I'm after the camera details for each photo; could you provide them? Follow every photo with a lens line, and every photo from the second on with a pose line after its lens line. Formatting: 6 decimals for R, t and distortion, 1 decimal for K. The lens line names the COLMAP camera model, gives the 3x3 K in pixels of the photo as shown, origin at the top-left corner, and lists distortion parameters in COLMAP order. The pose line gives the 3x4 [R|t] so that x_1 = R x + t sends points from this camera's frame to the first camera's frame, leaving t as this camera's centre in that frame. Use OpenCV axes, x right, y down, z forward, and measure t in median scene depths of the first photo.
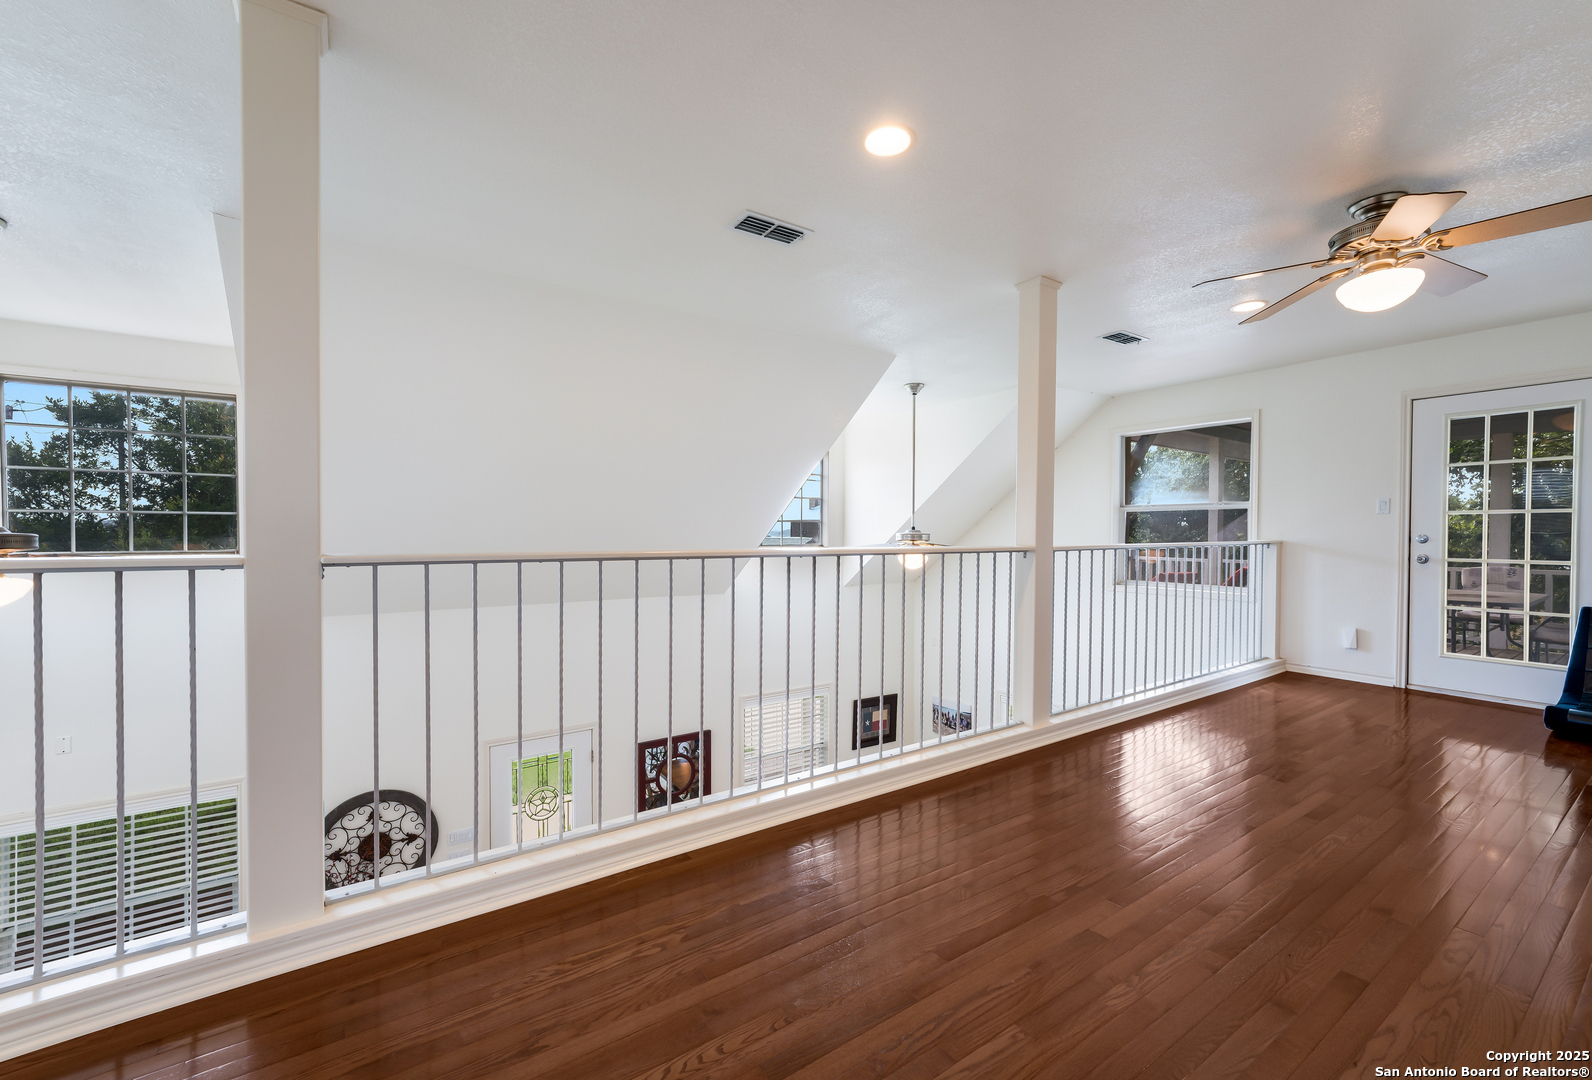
lens RADIAL K [[659.0, 0, 792.5], [0, 659.0, 543.7], [0, 0, 1]] dist [-0.001355, -0.000057]
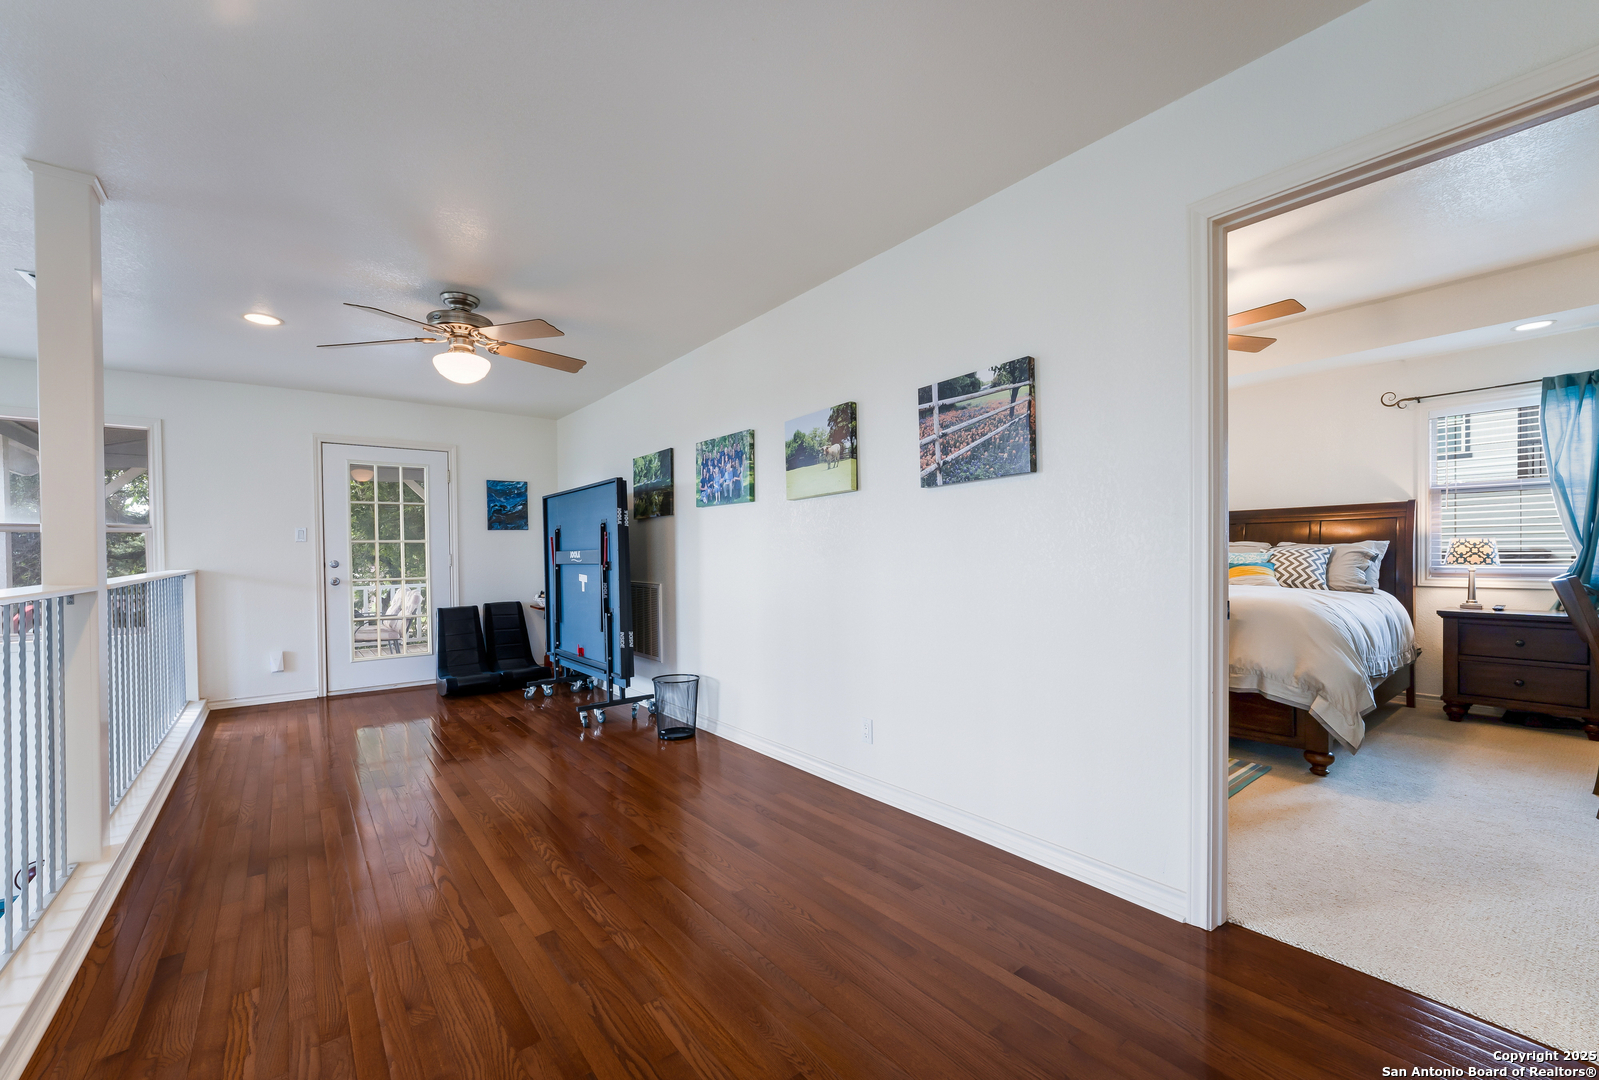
lens RADIAL K [[661.9, 0, 796.0], [0, 661.9, 543.7], [0, 0, 1]] dist [-0.001355, -0.000057]
pose [[-0.062723, 0.006653, 0.998009, -0.219016], [0.039848, 0.999197, -0.004157, -0.004618], [-0.997235, 0.039508, -0.062937, 0.222669]]
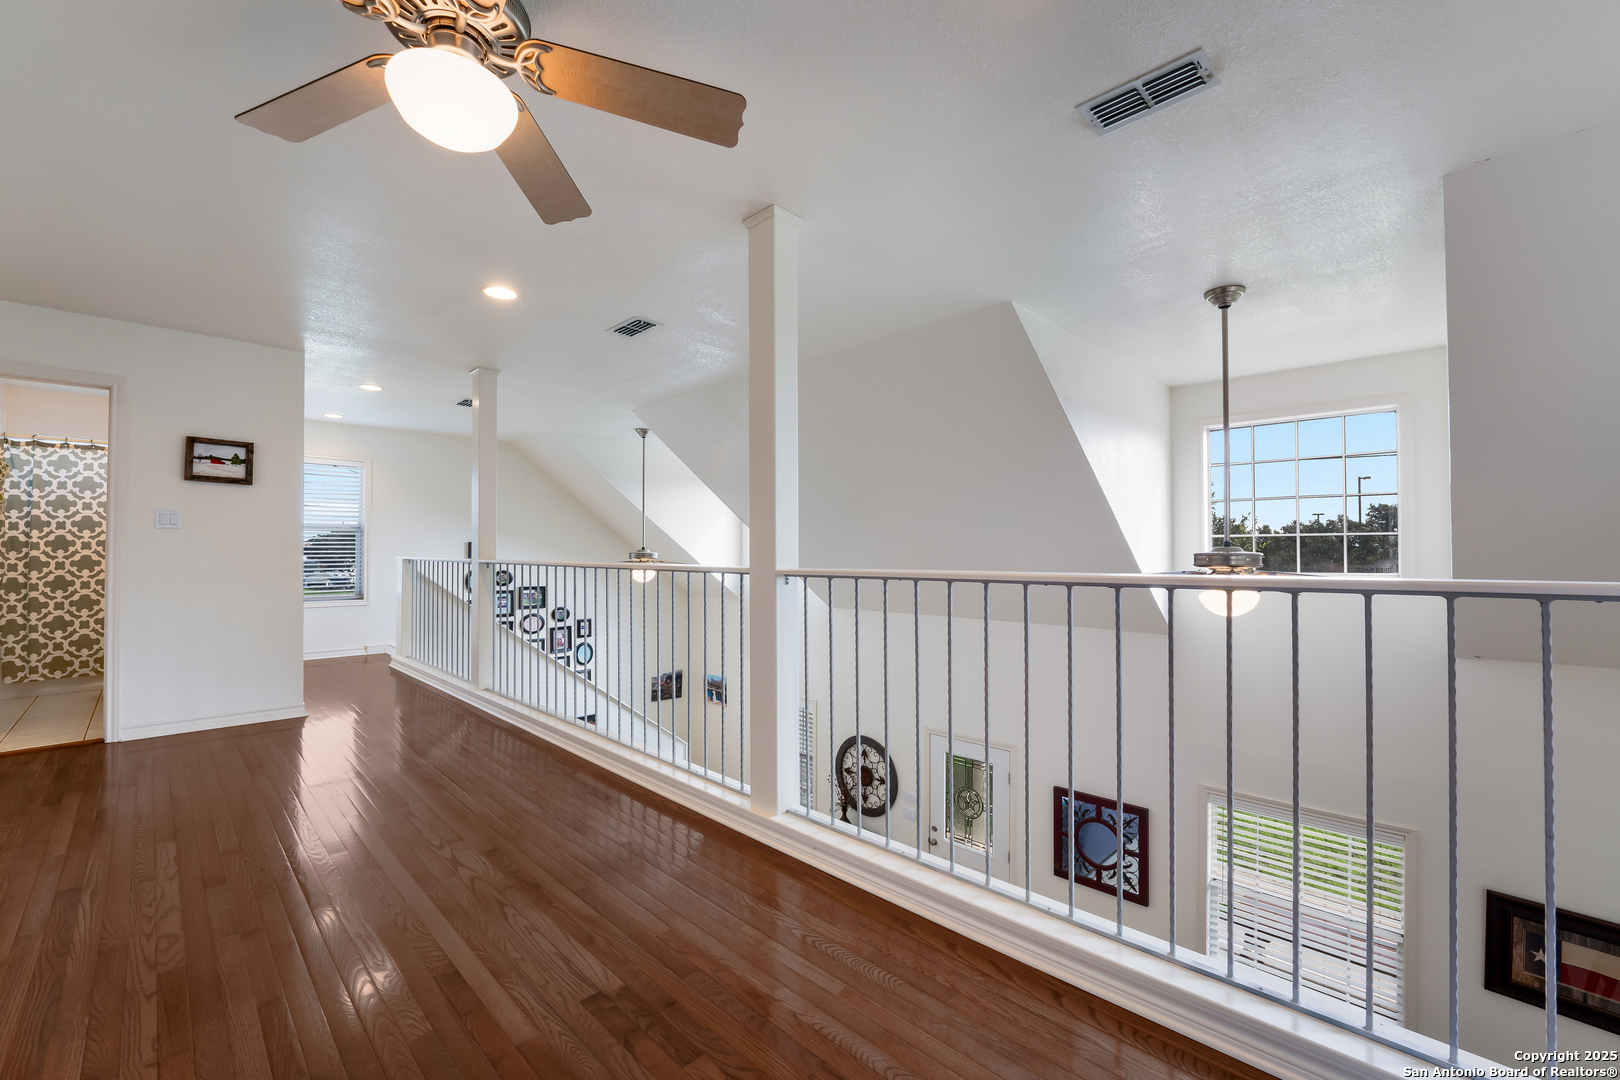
lens RADIAL K [[672.7, 0, 810.0], [0, 672.7, 548.3], [0, 0, 1]] dist [-0.005097, -0.000059]
pose [[0.189864, -0.006787, -0.981787, 0.760368], [-0.022383, 0.999686, -0.011240, -0.007897], [0.981555, 0.024109, 0.189652, 0.601607]]
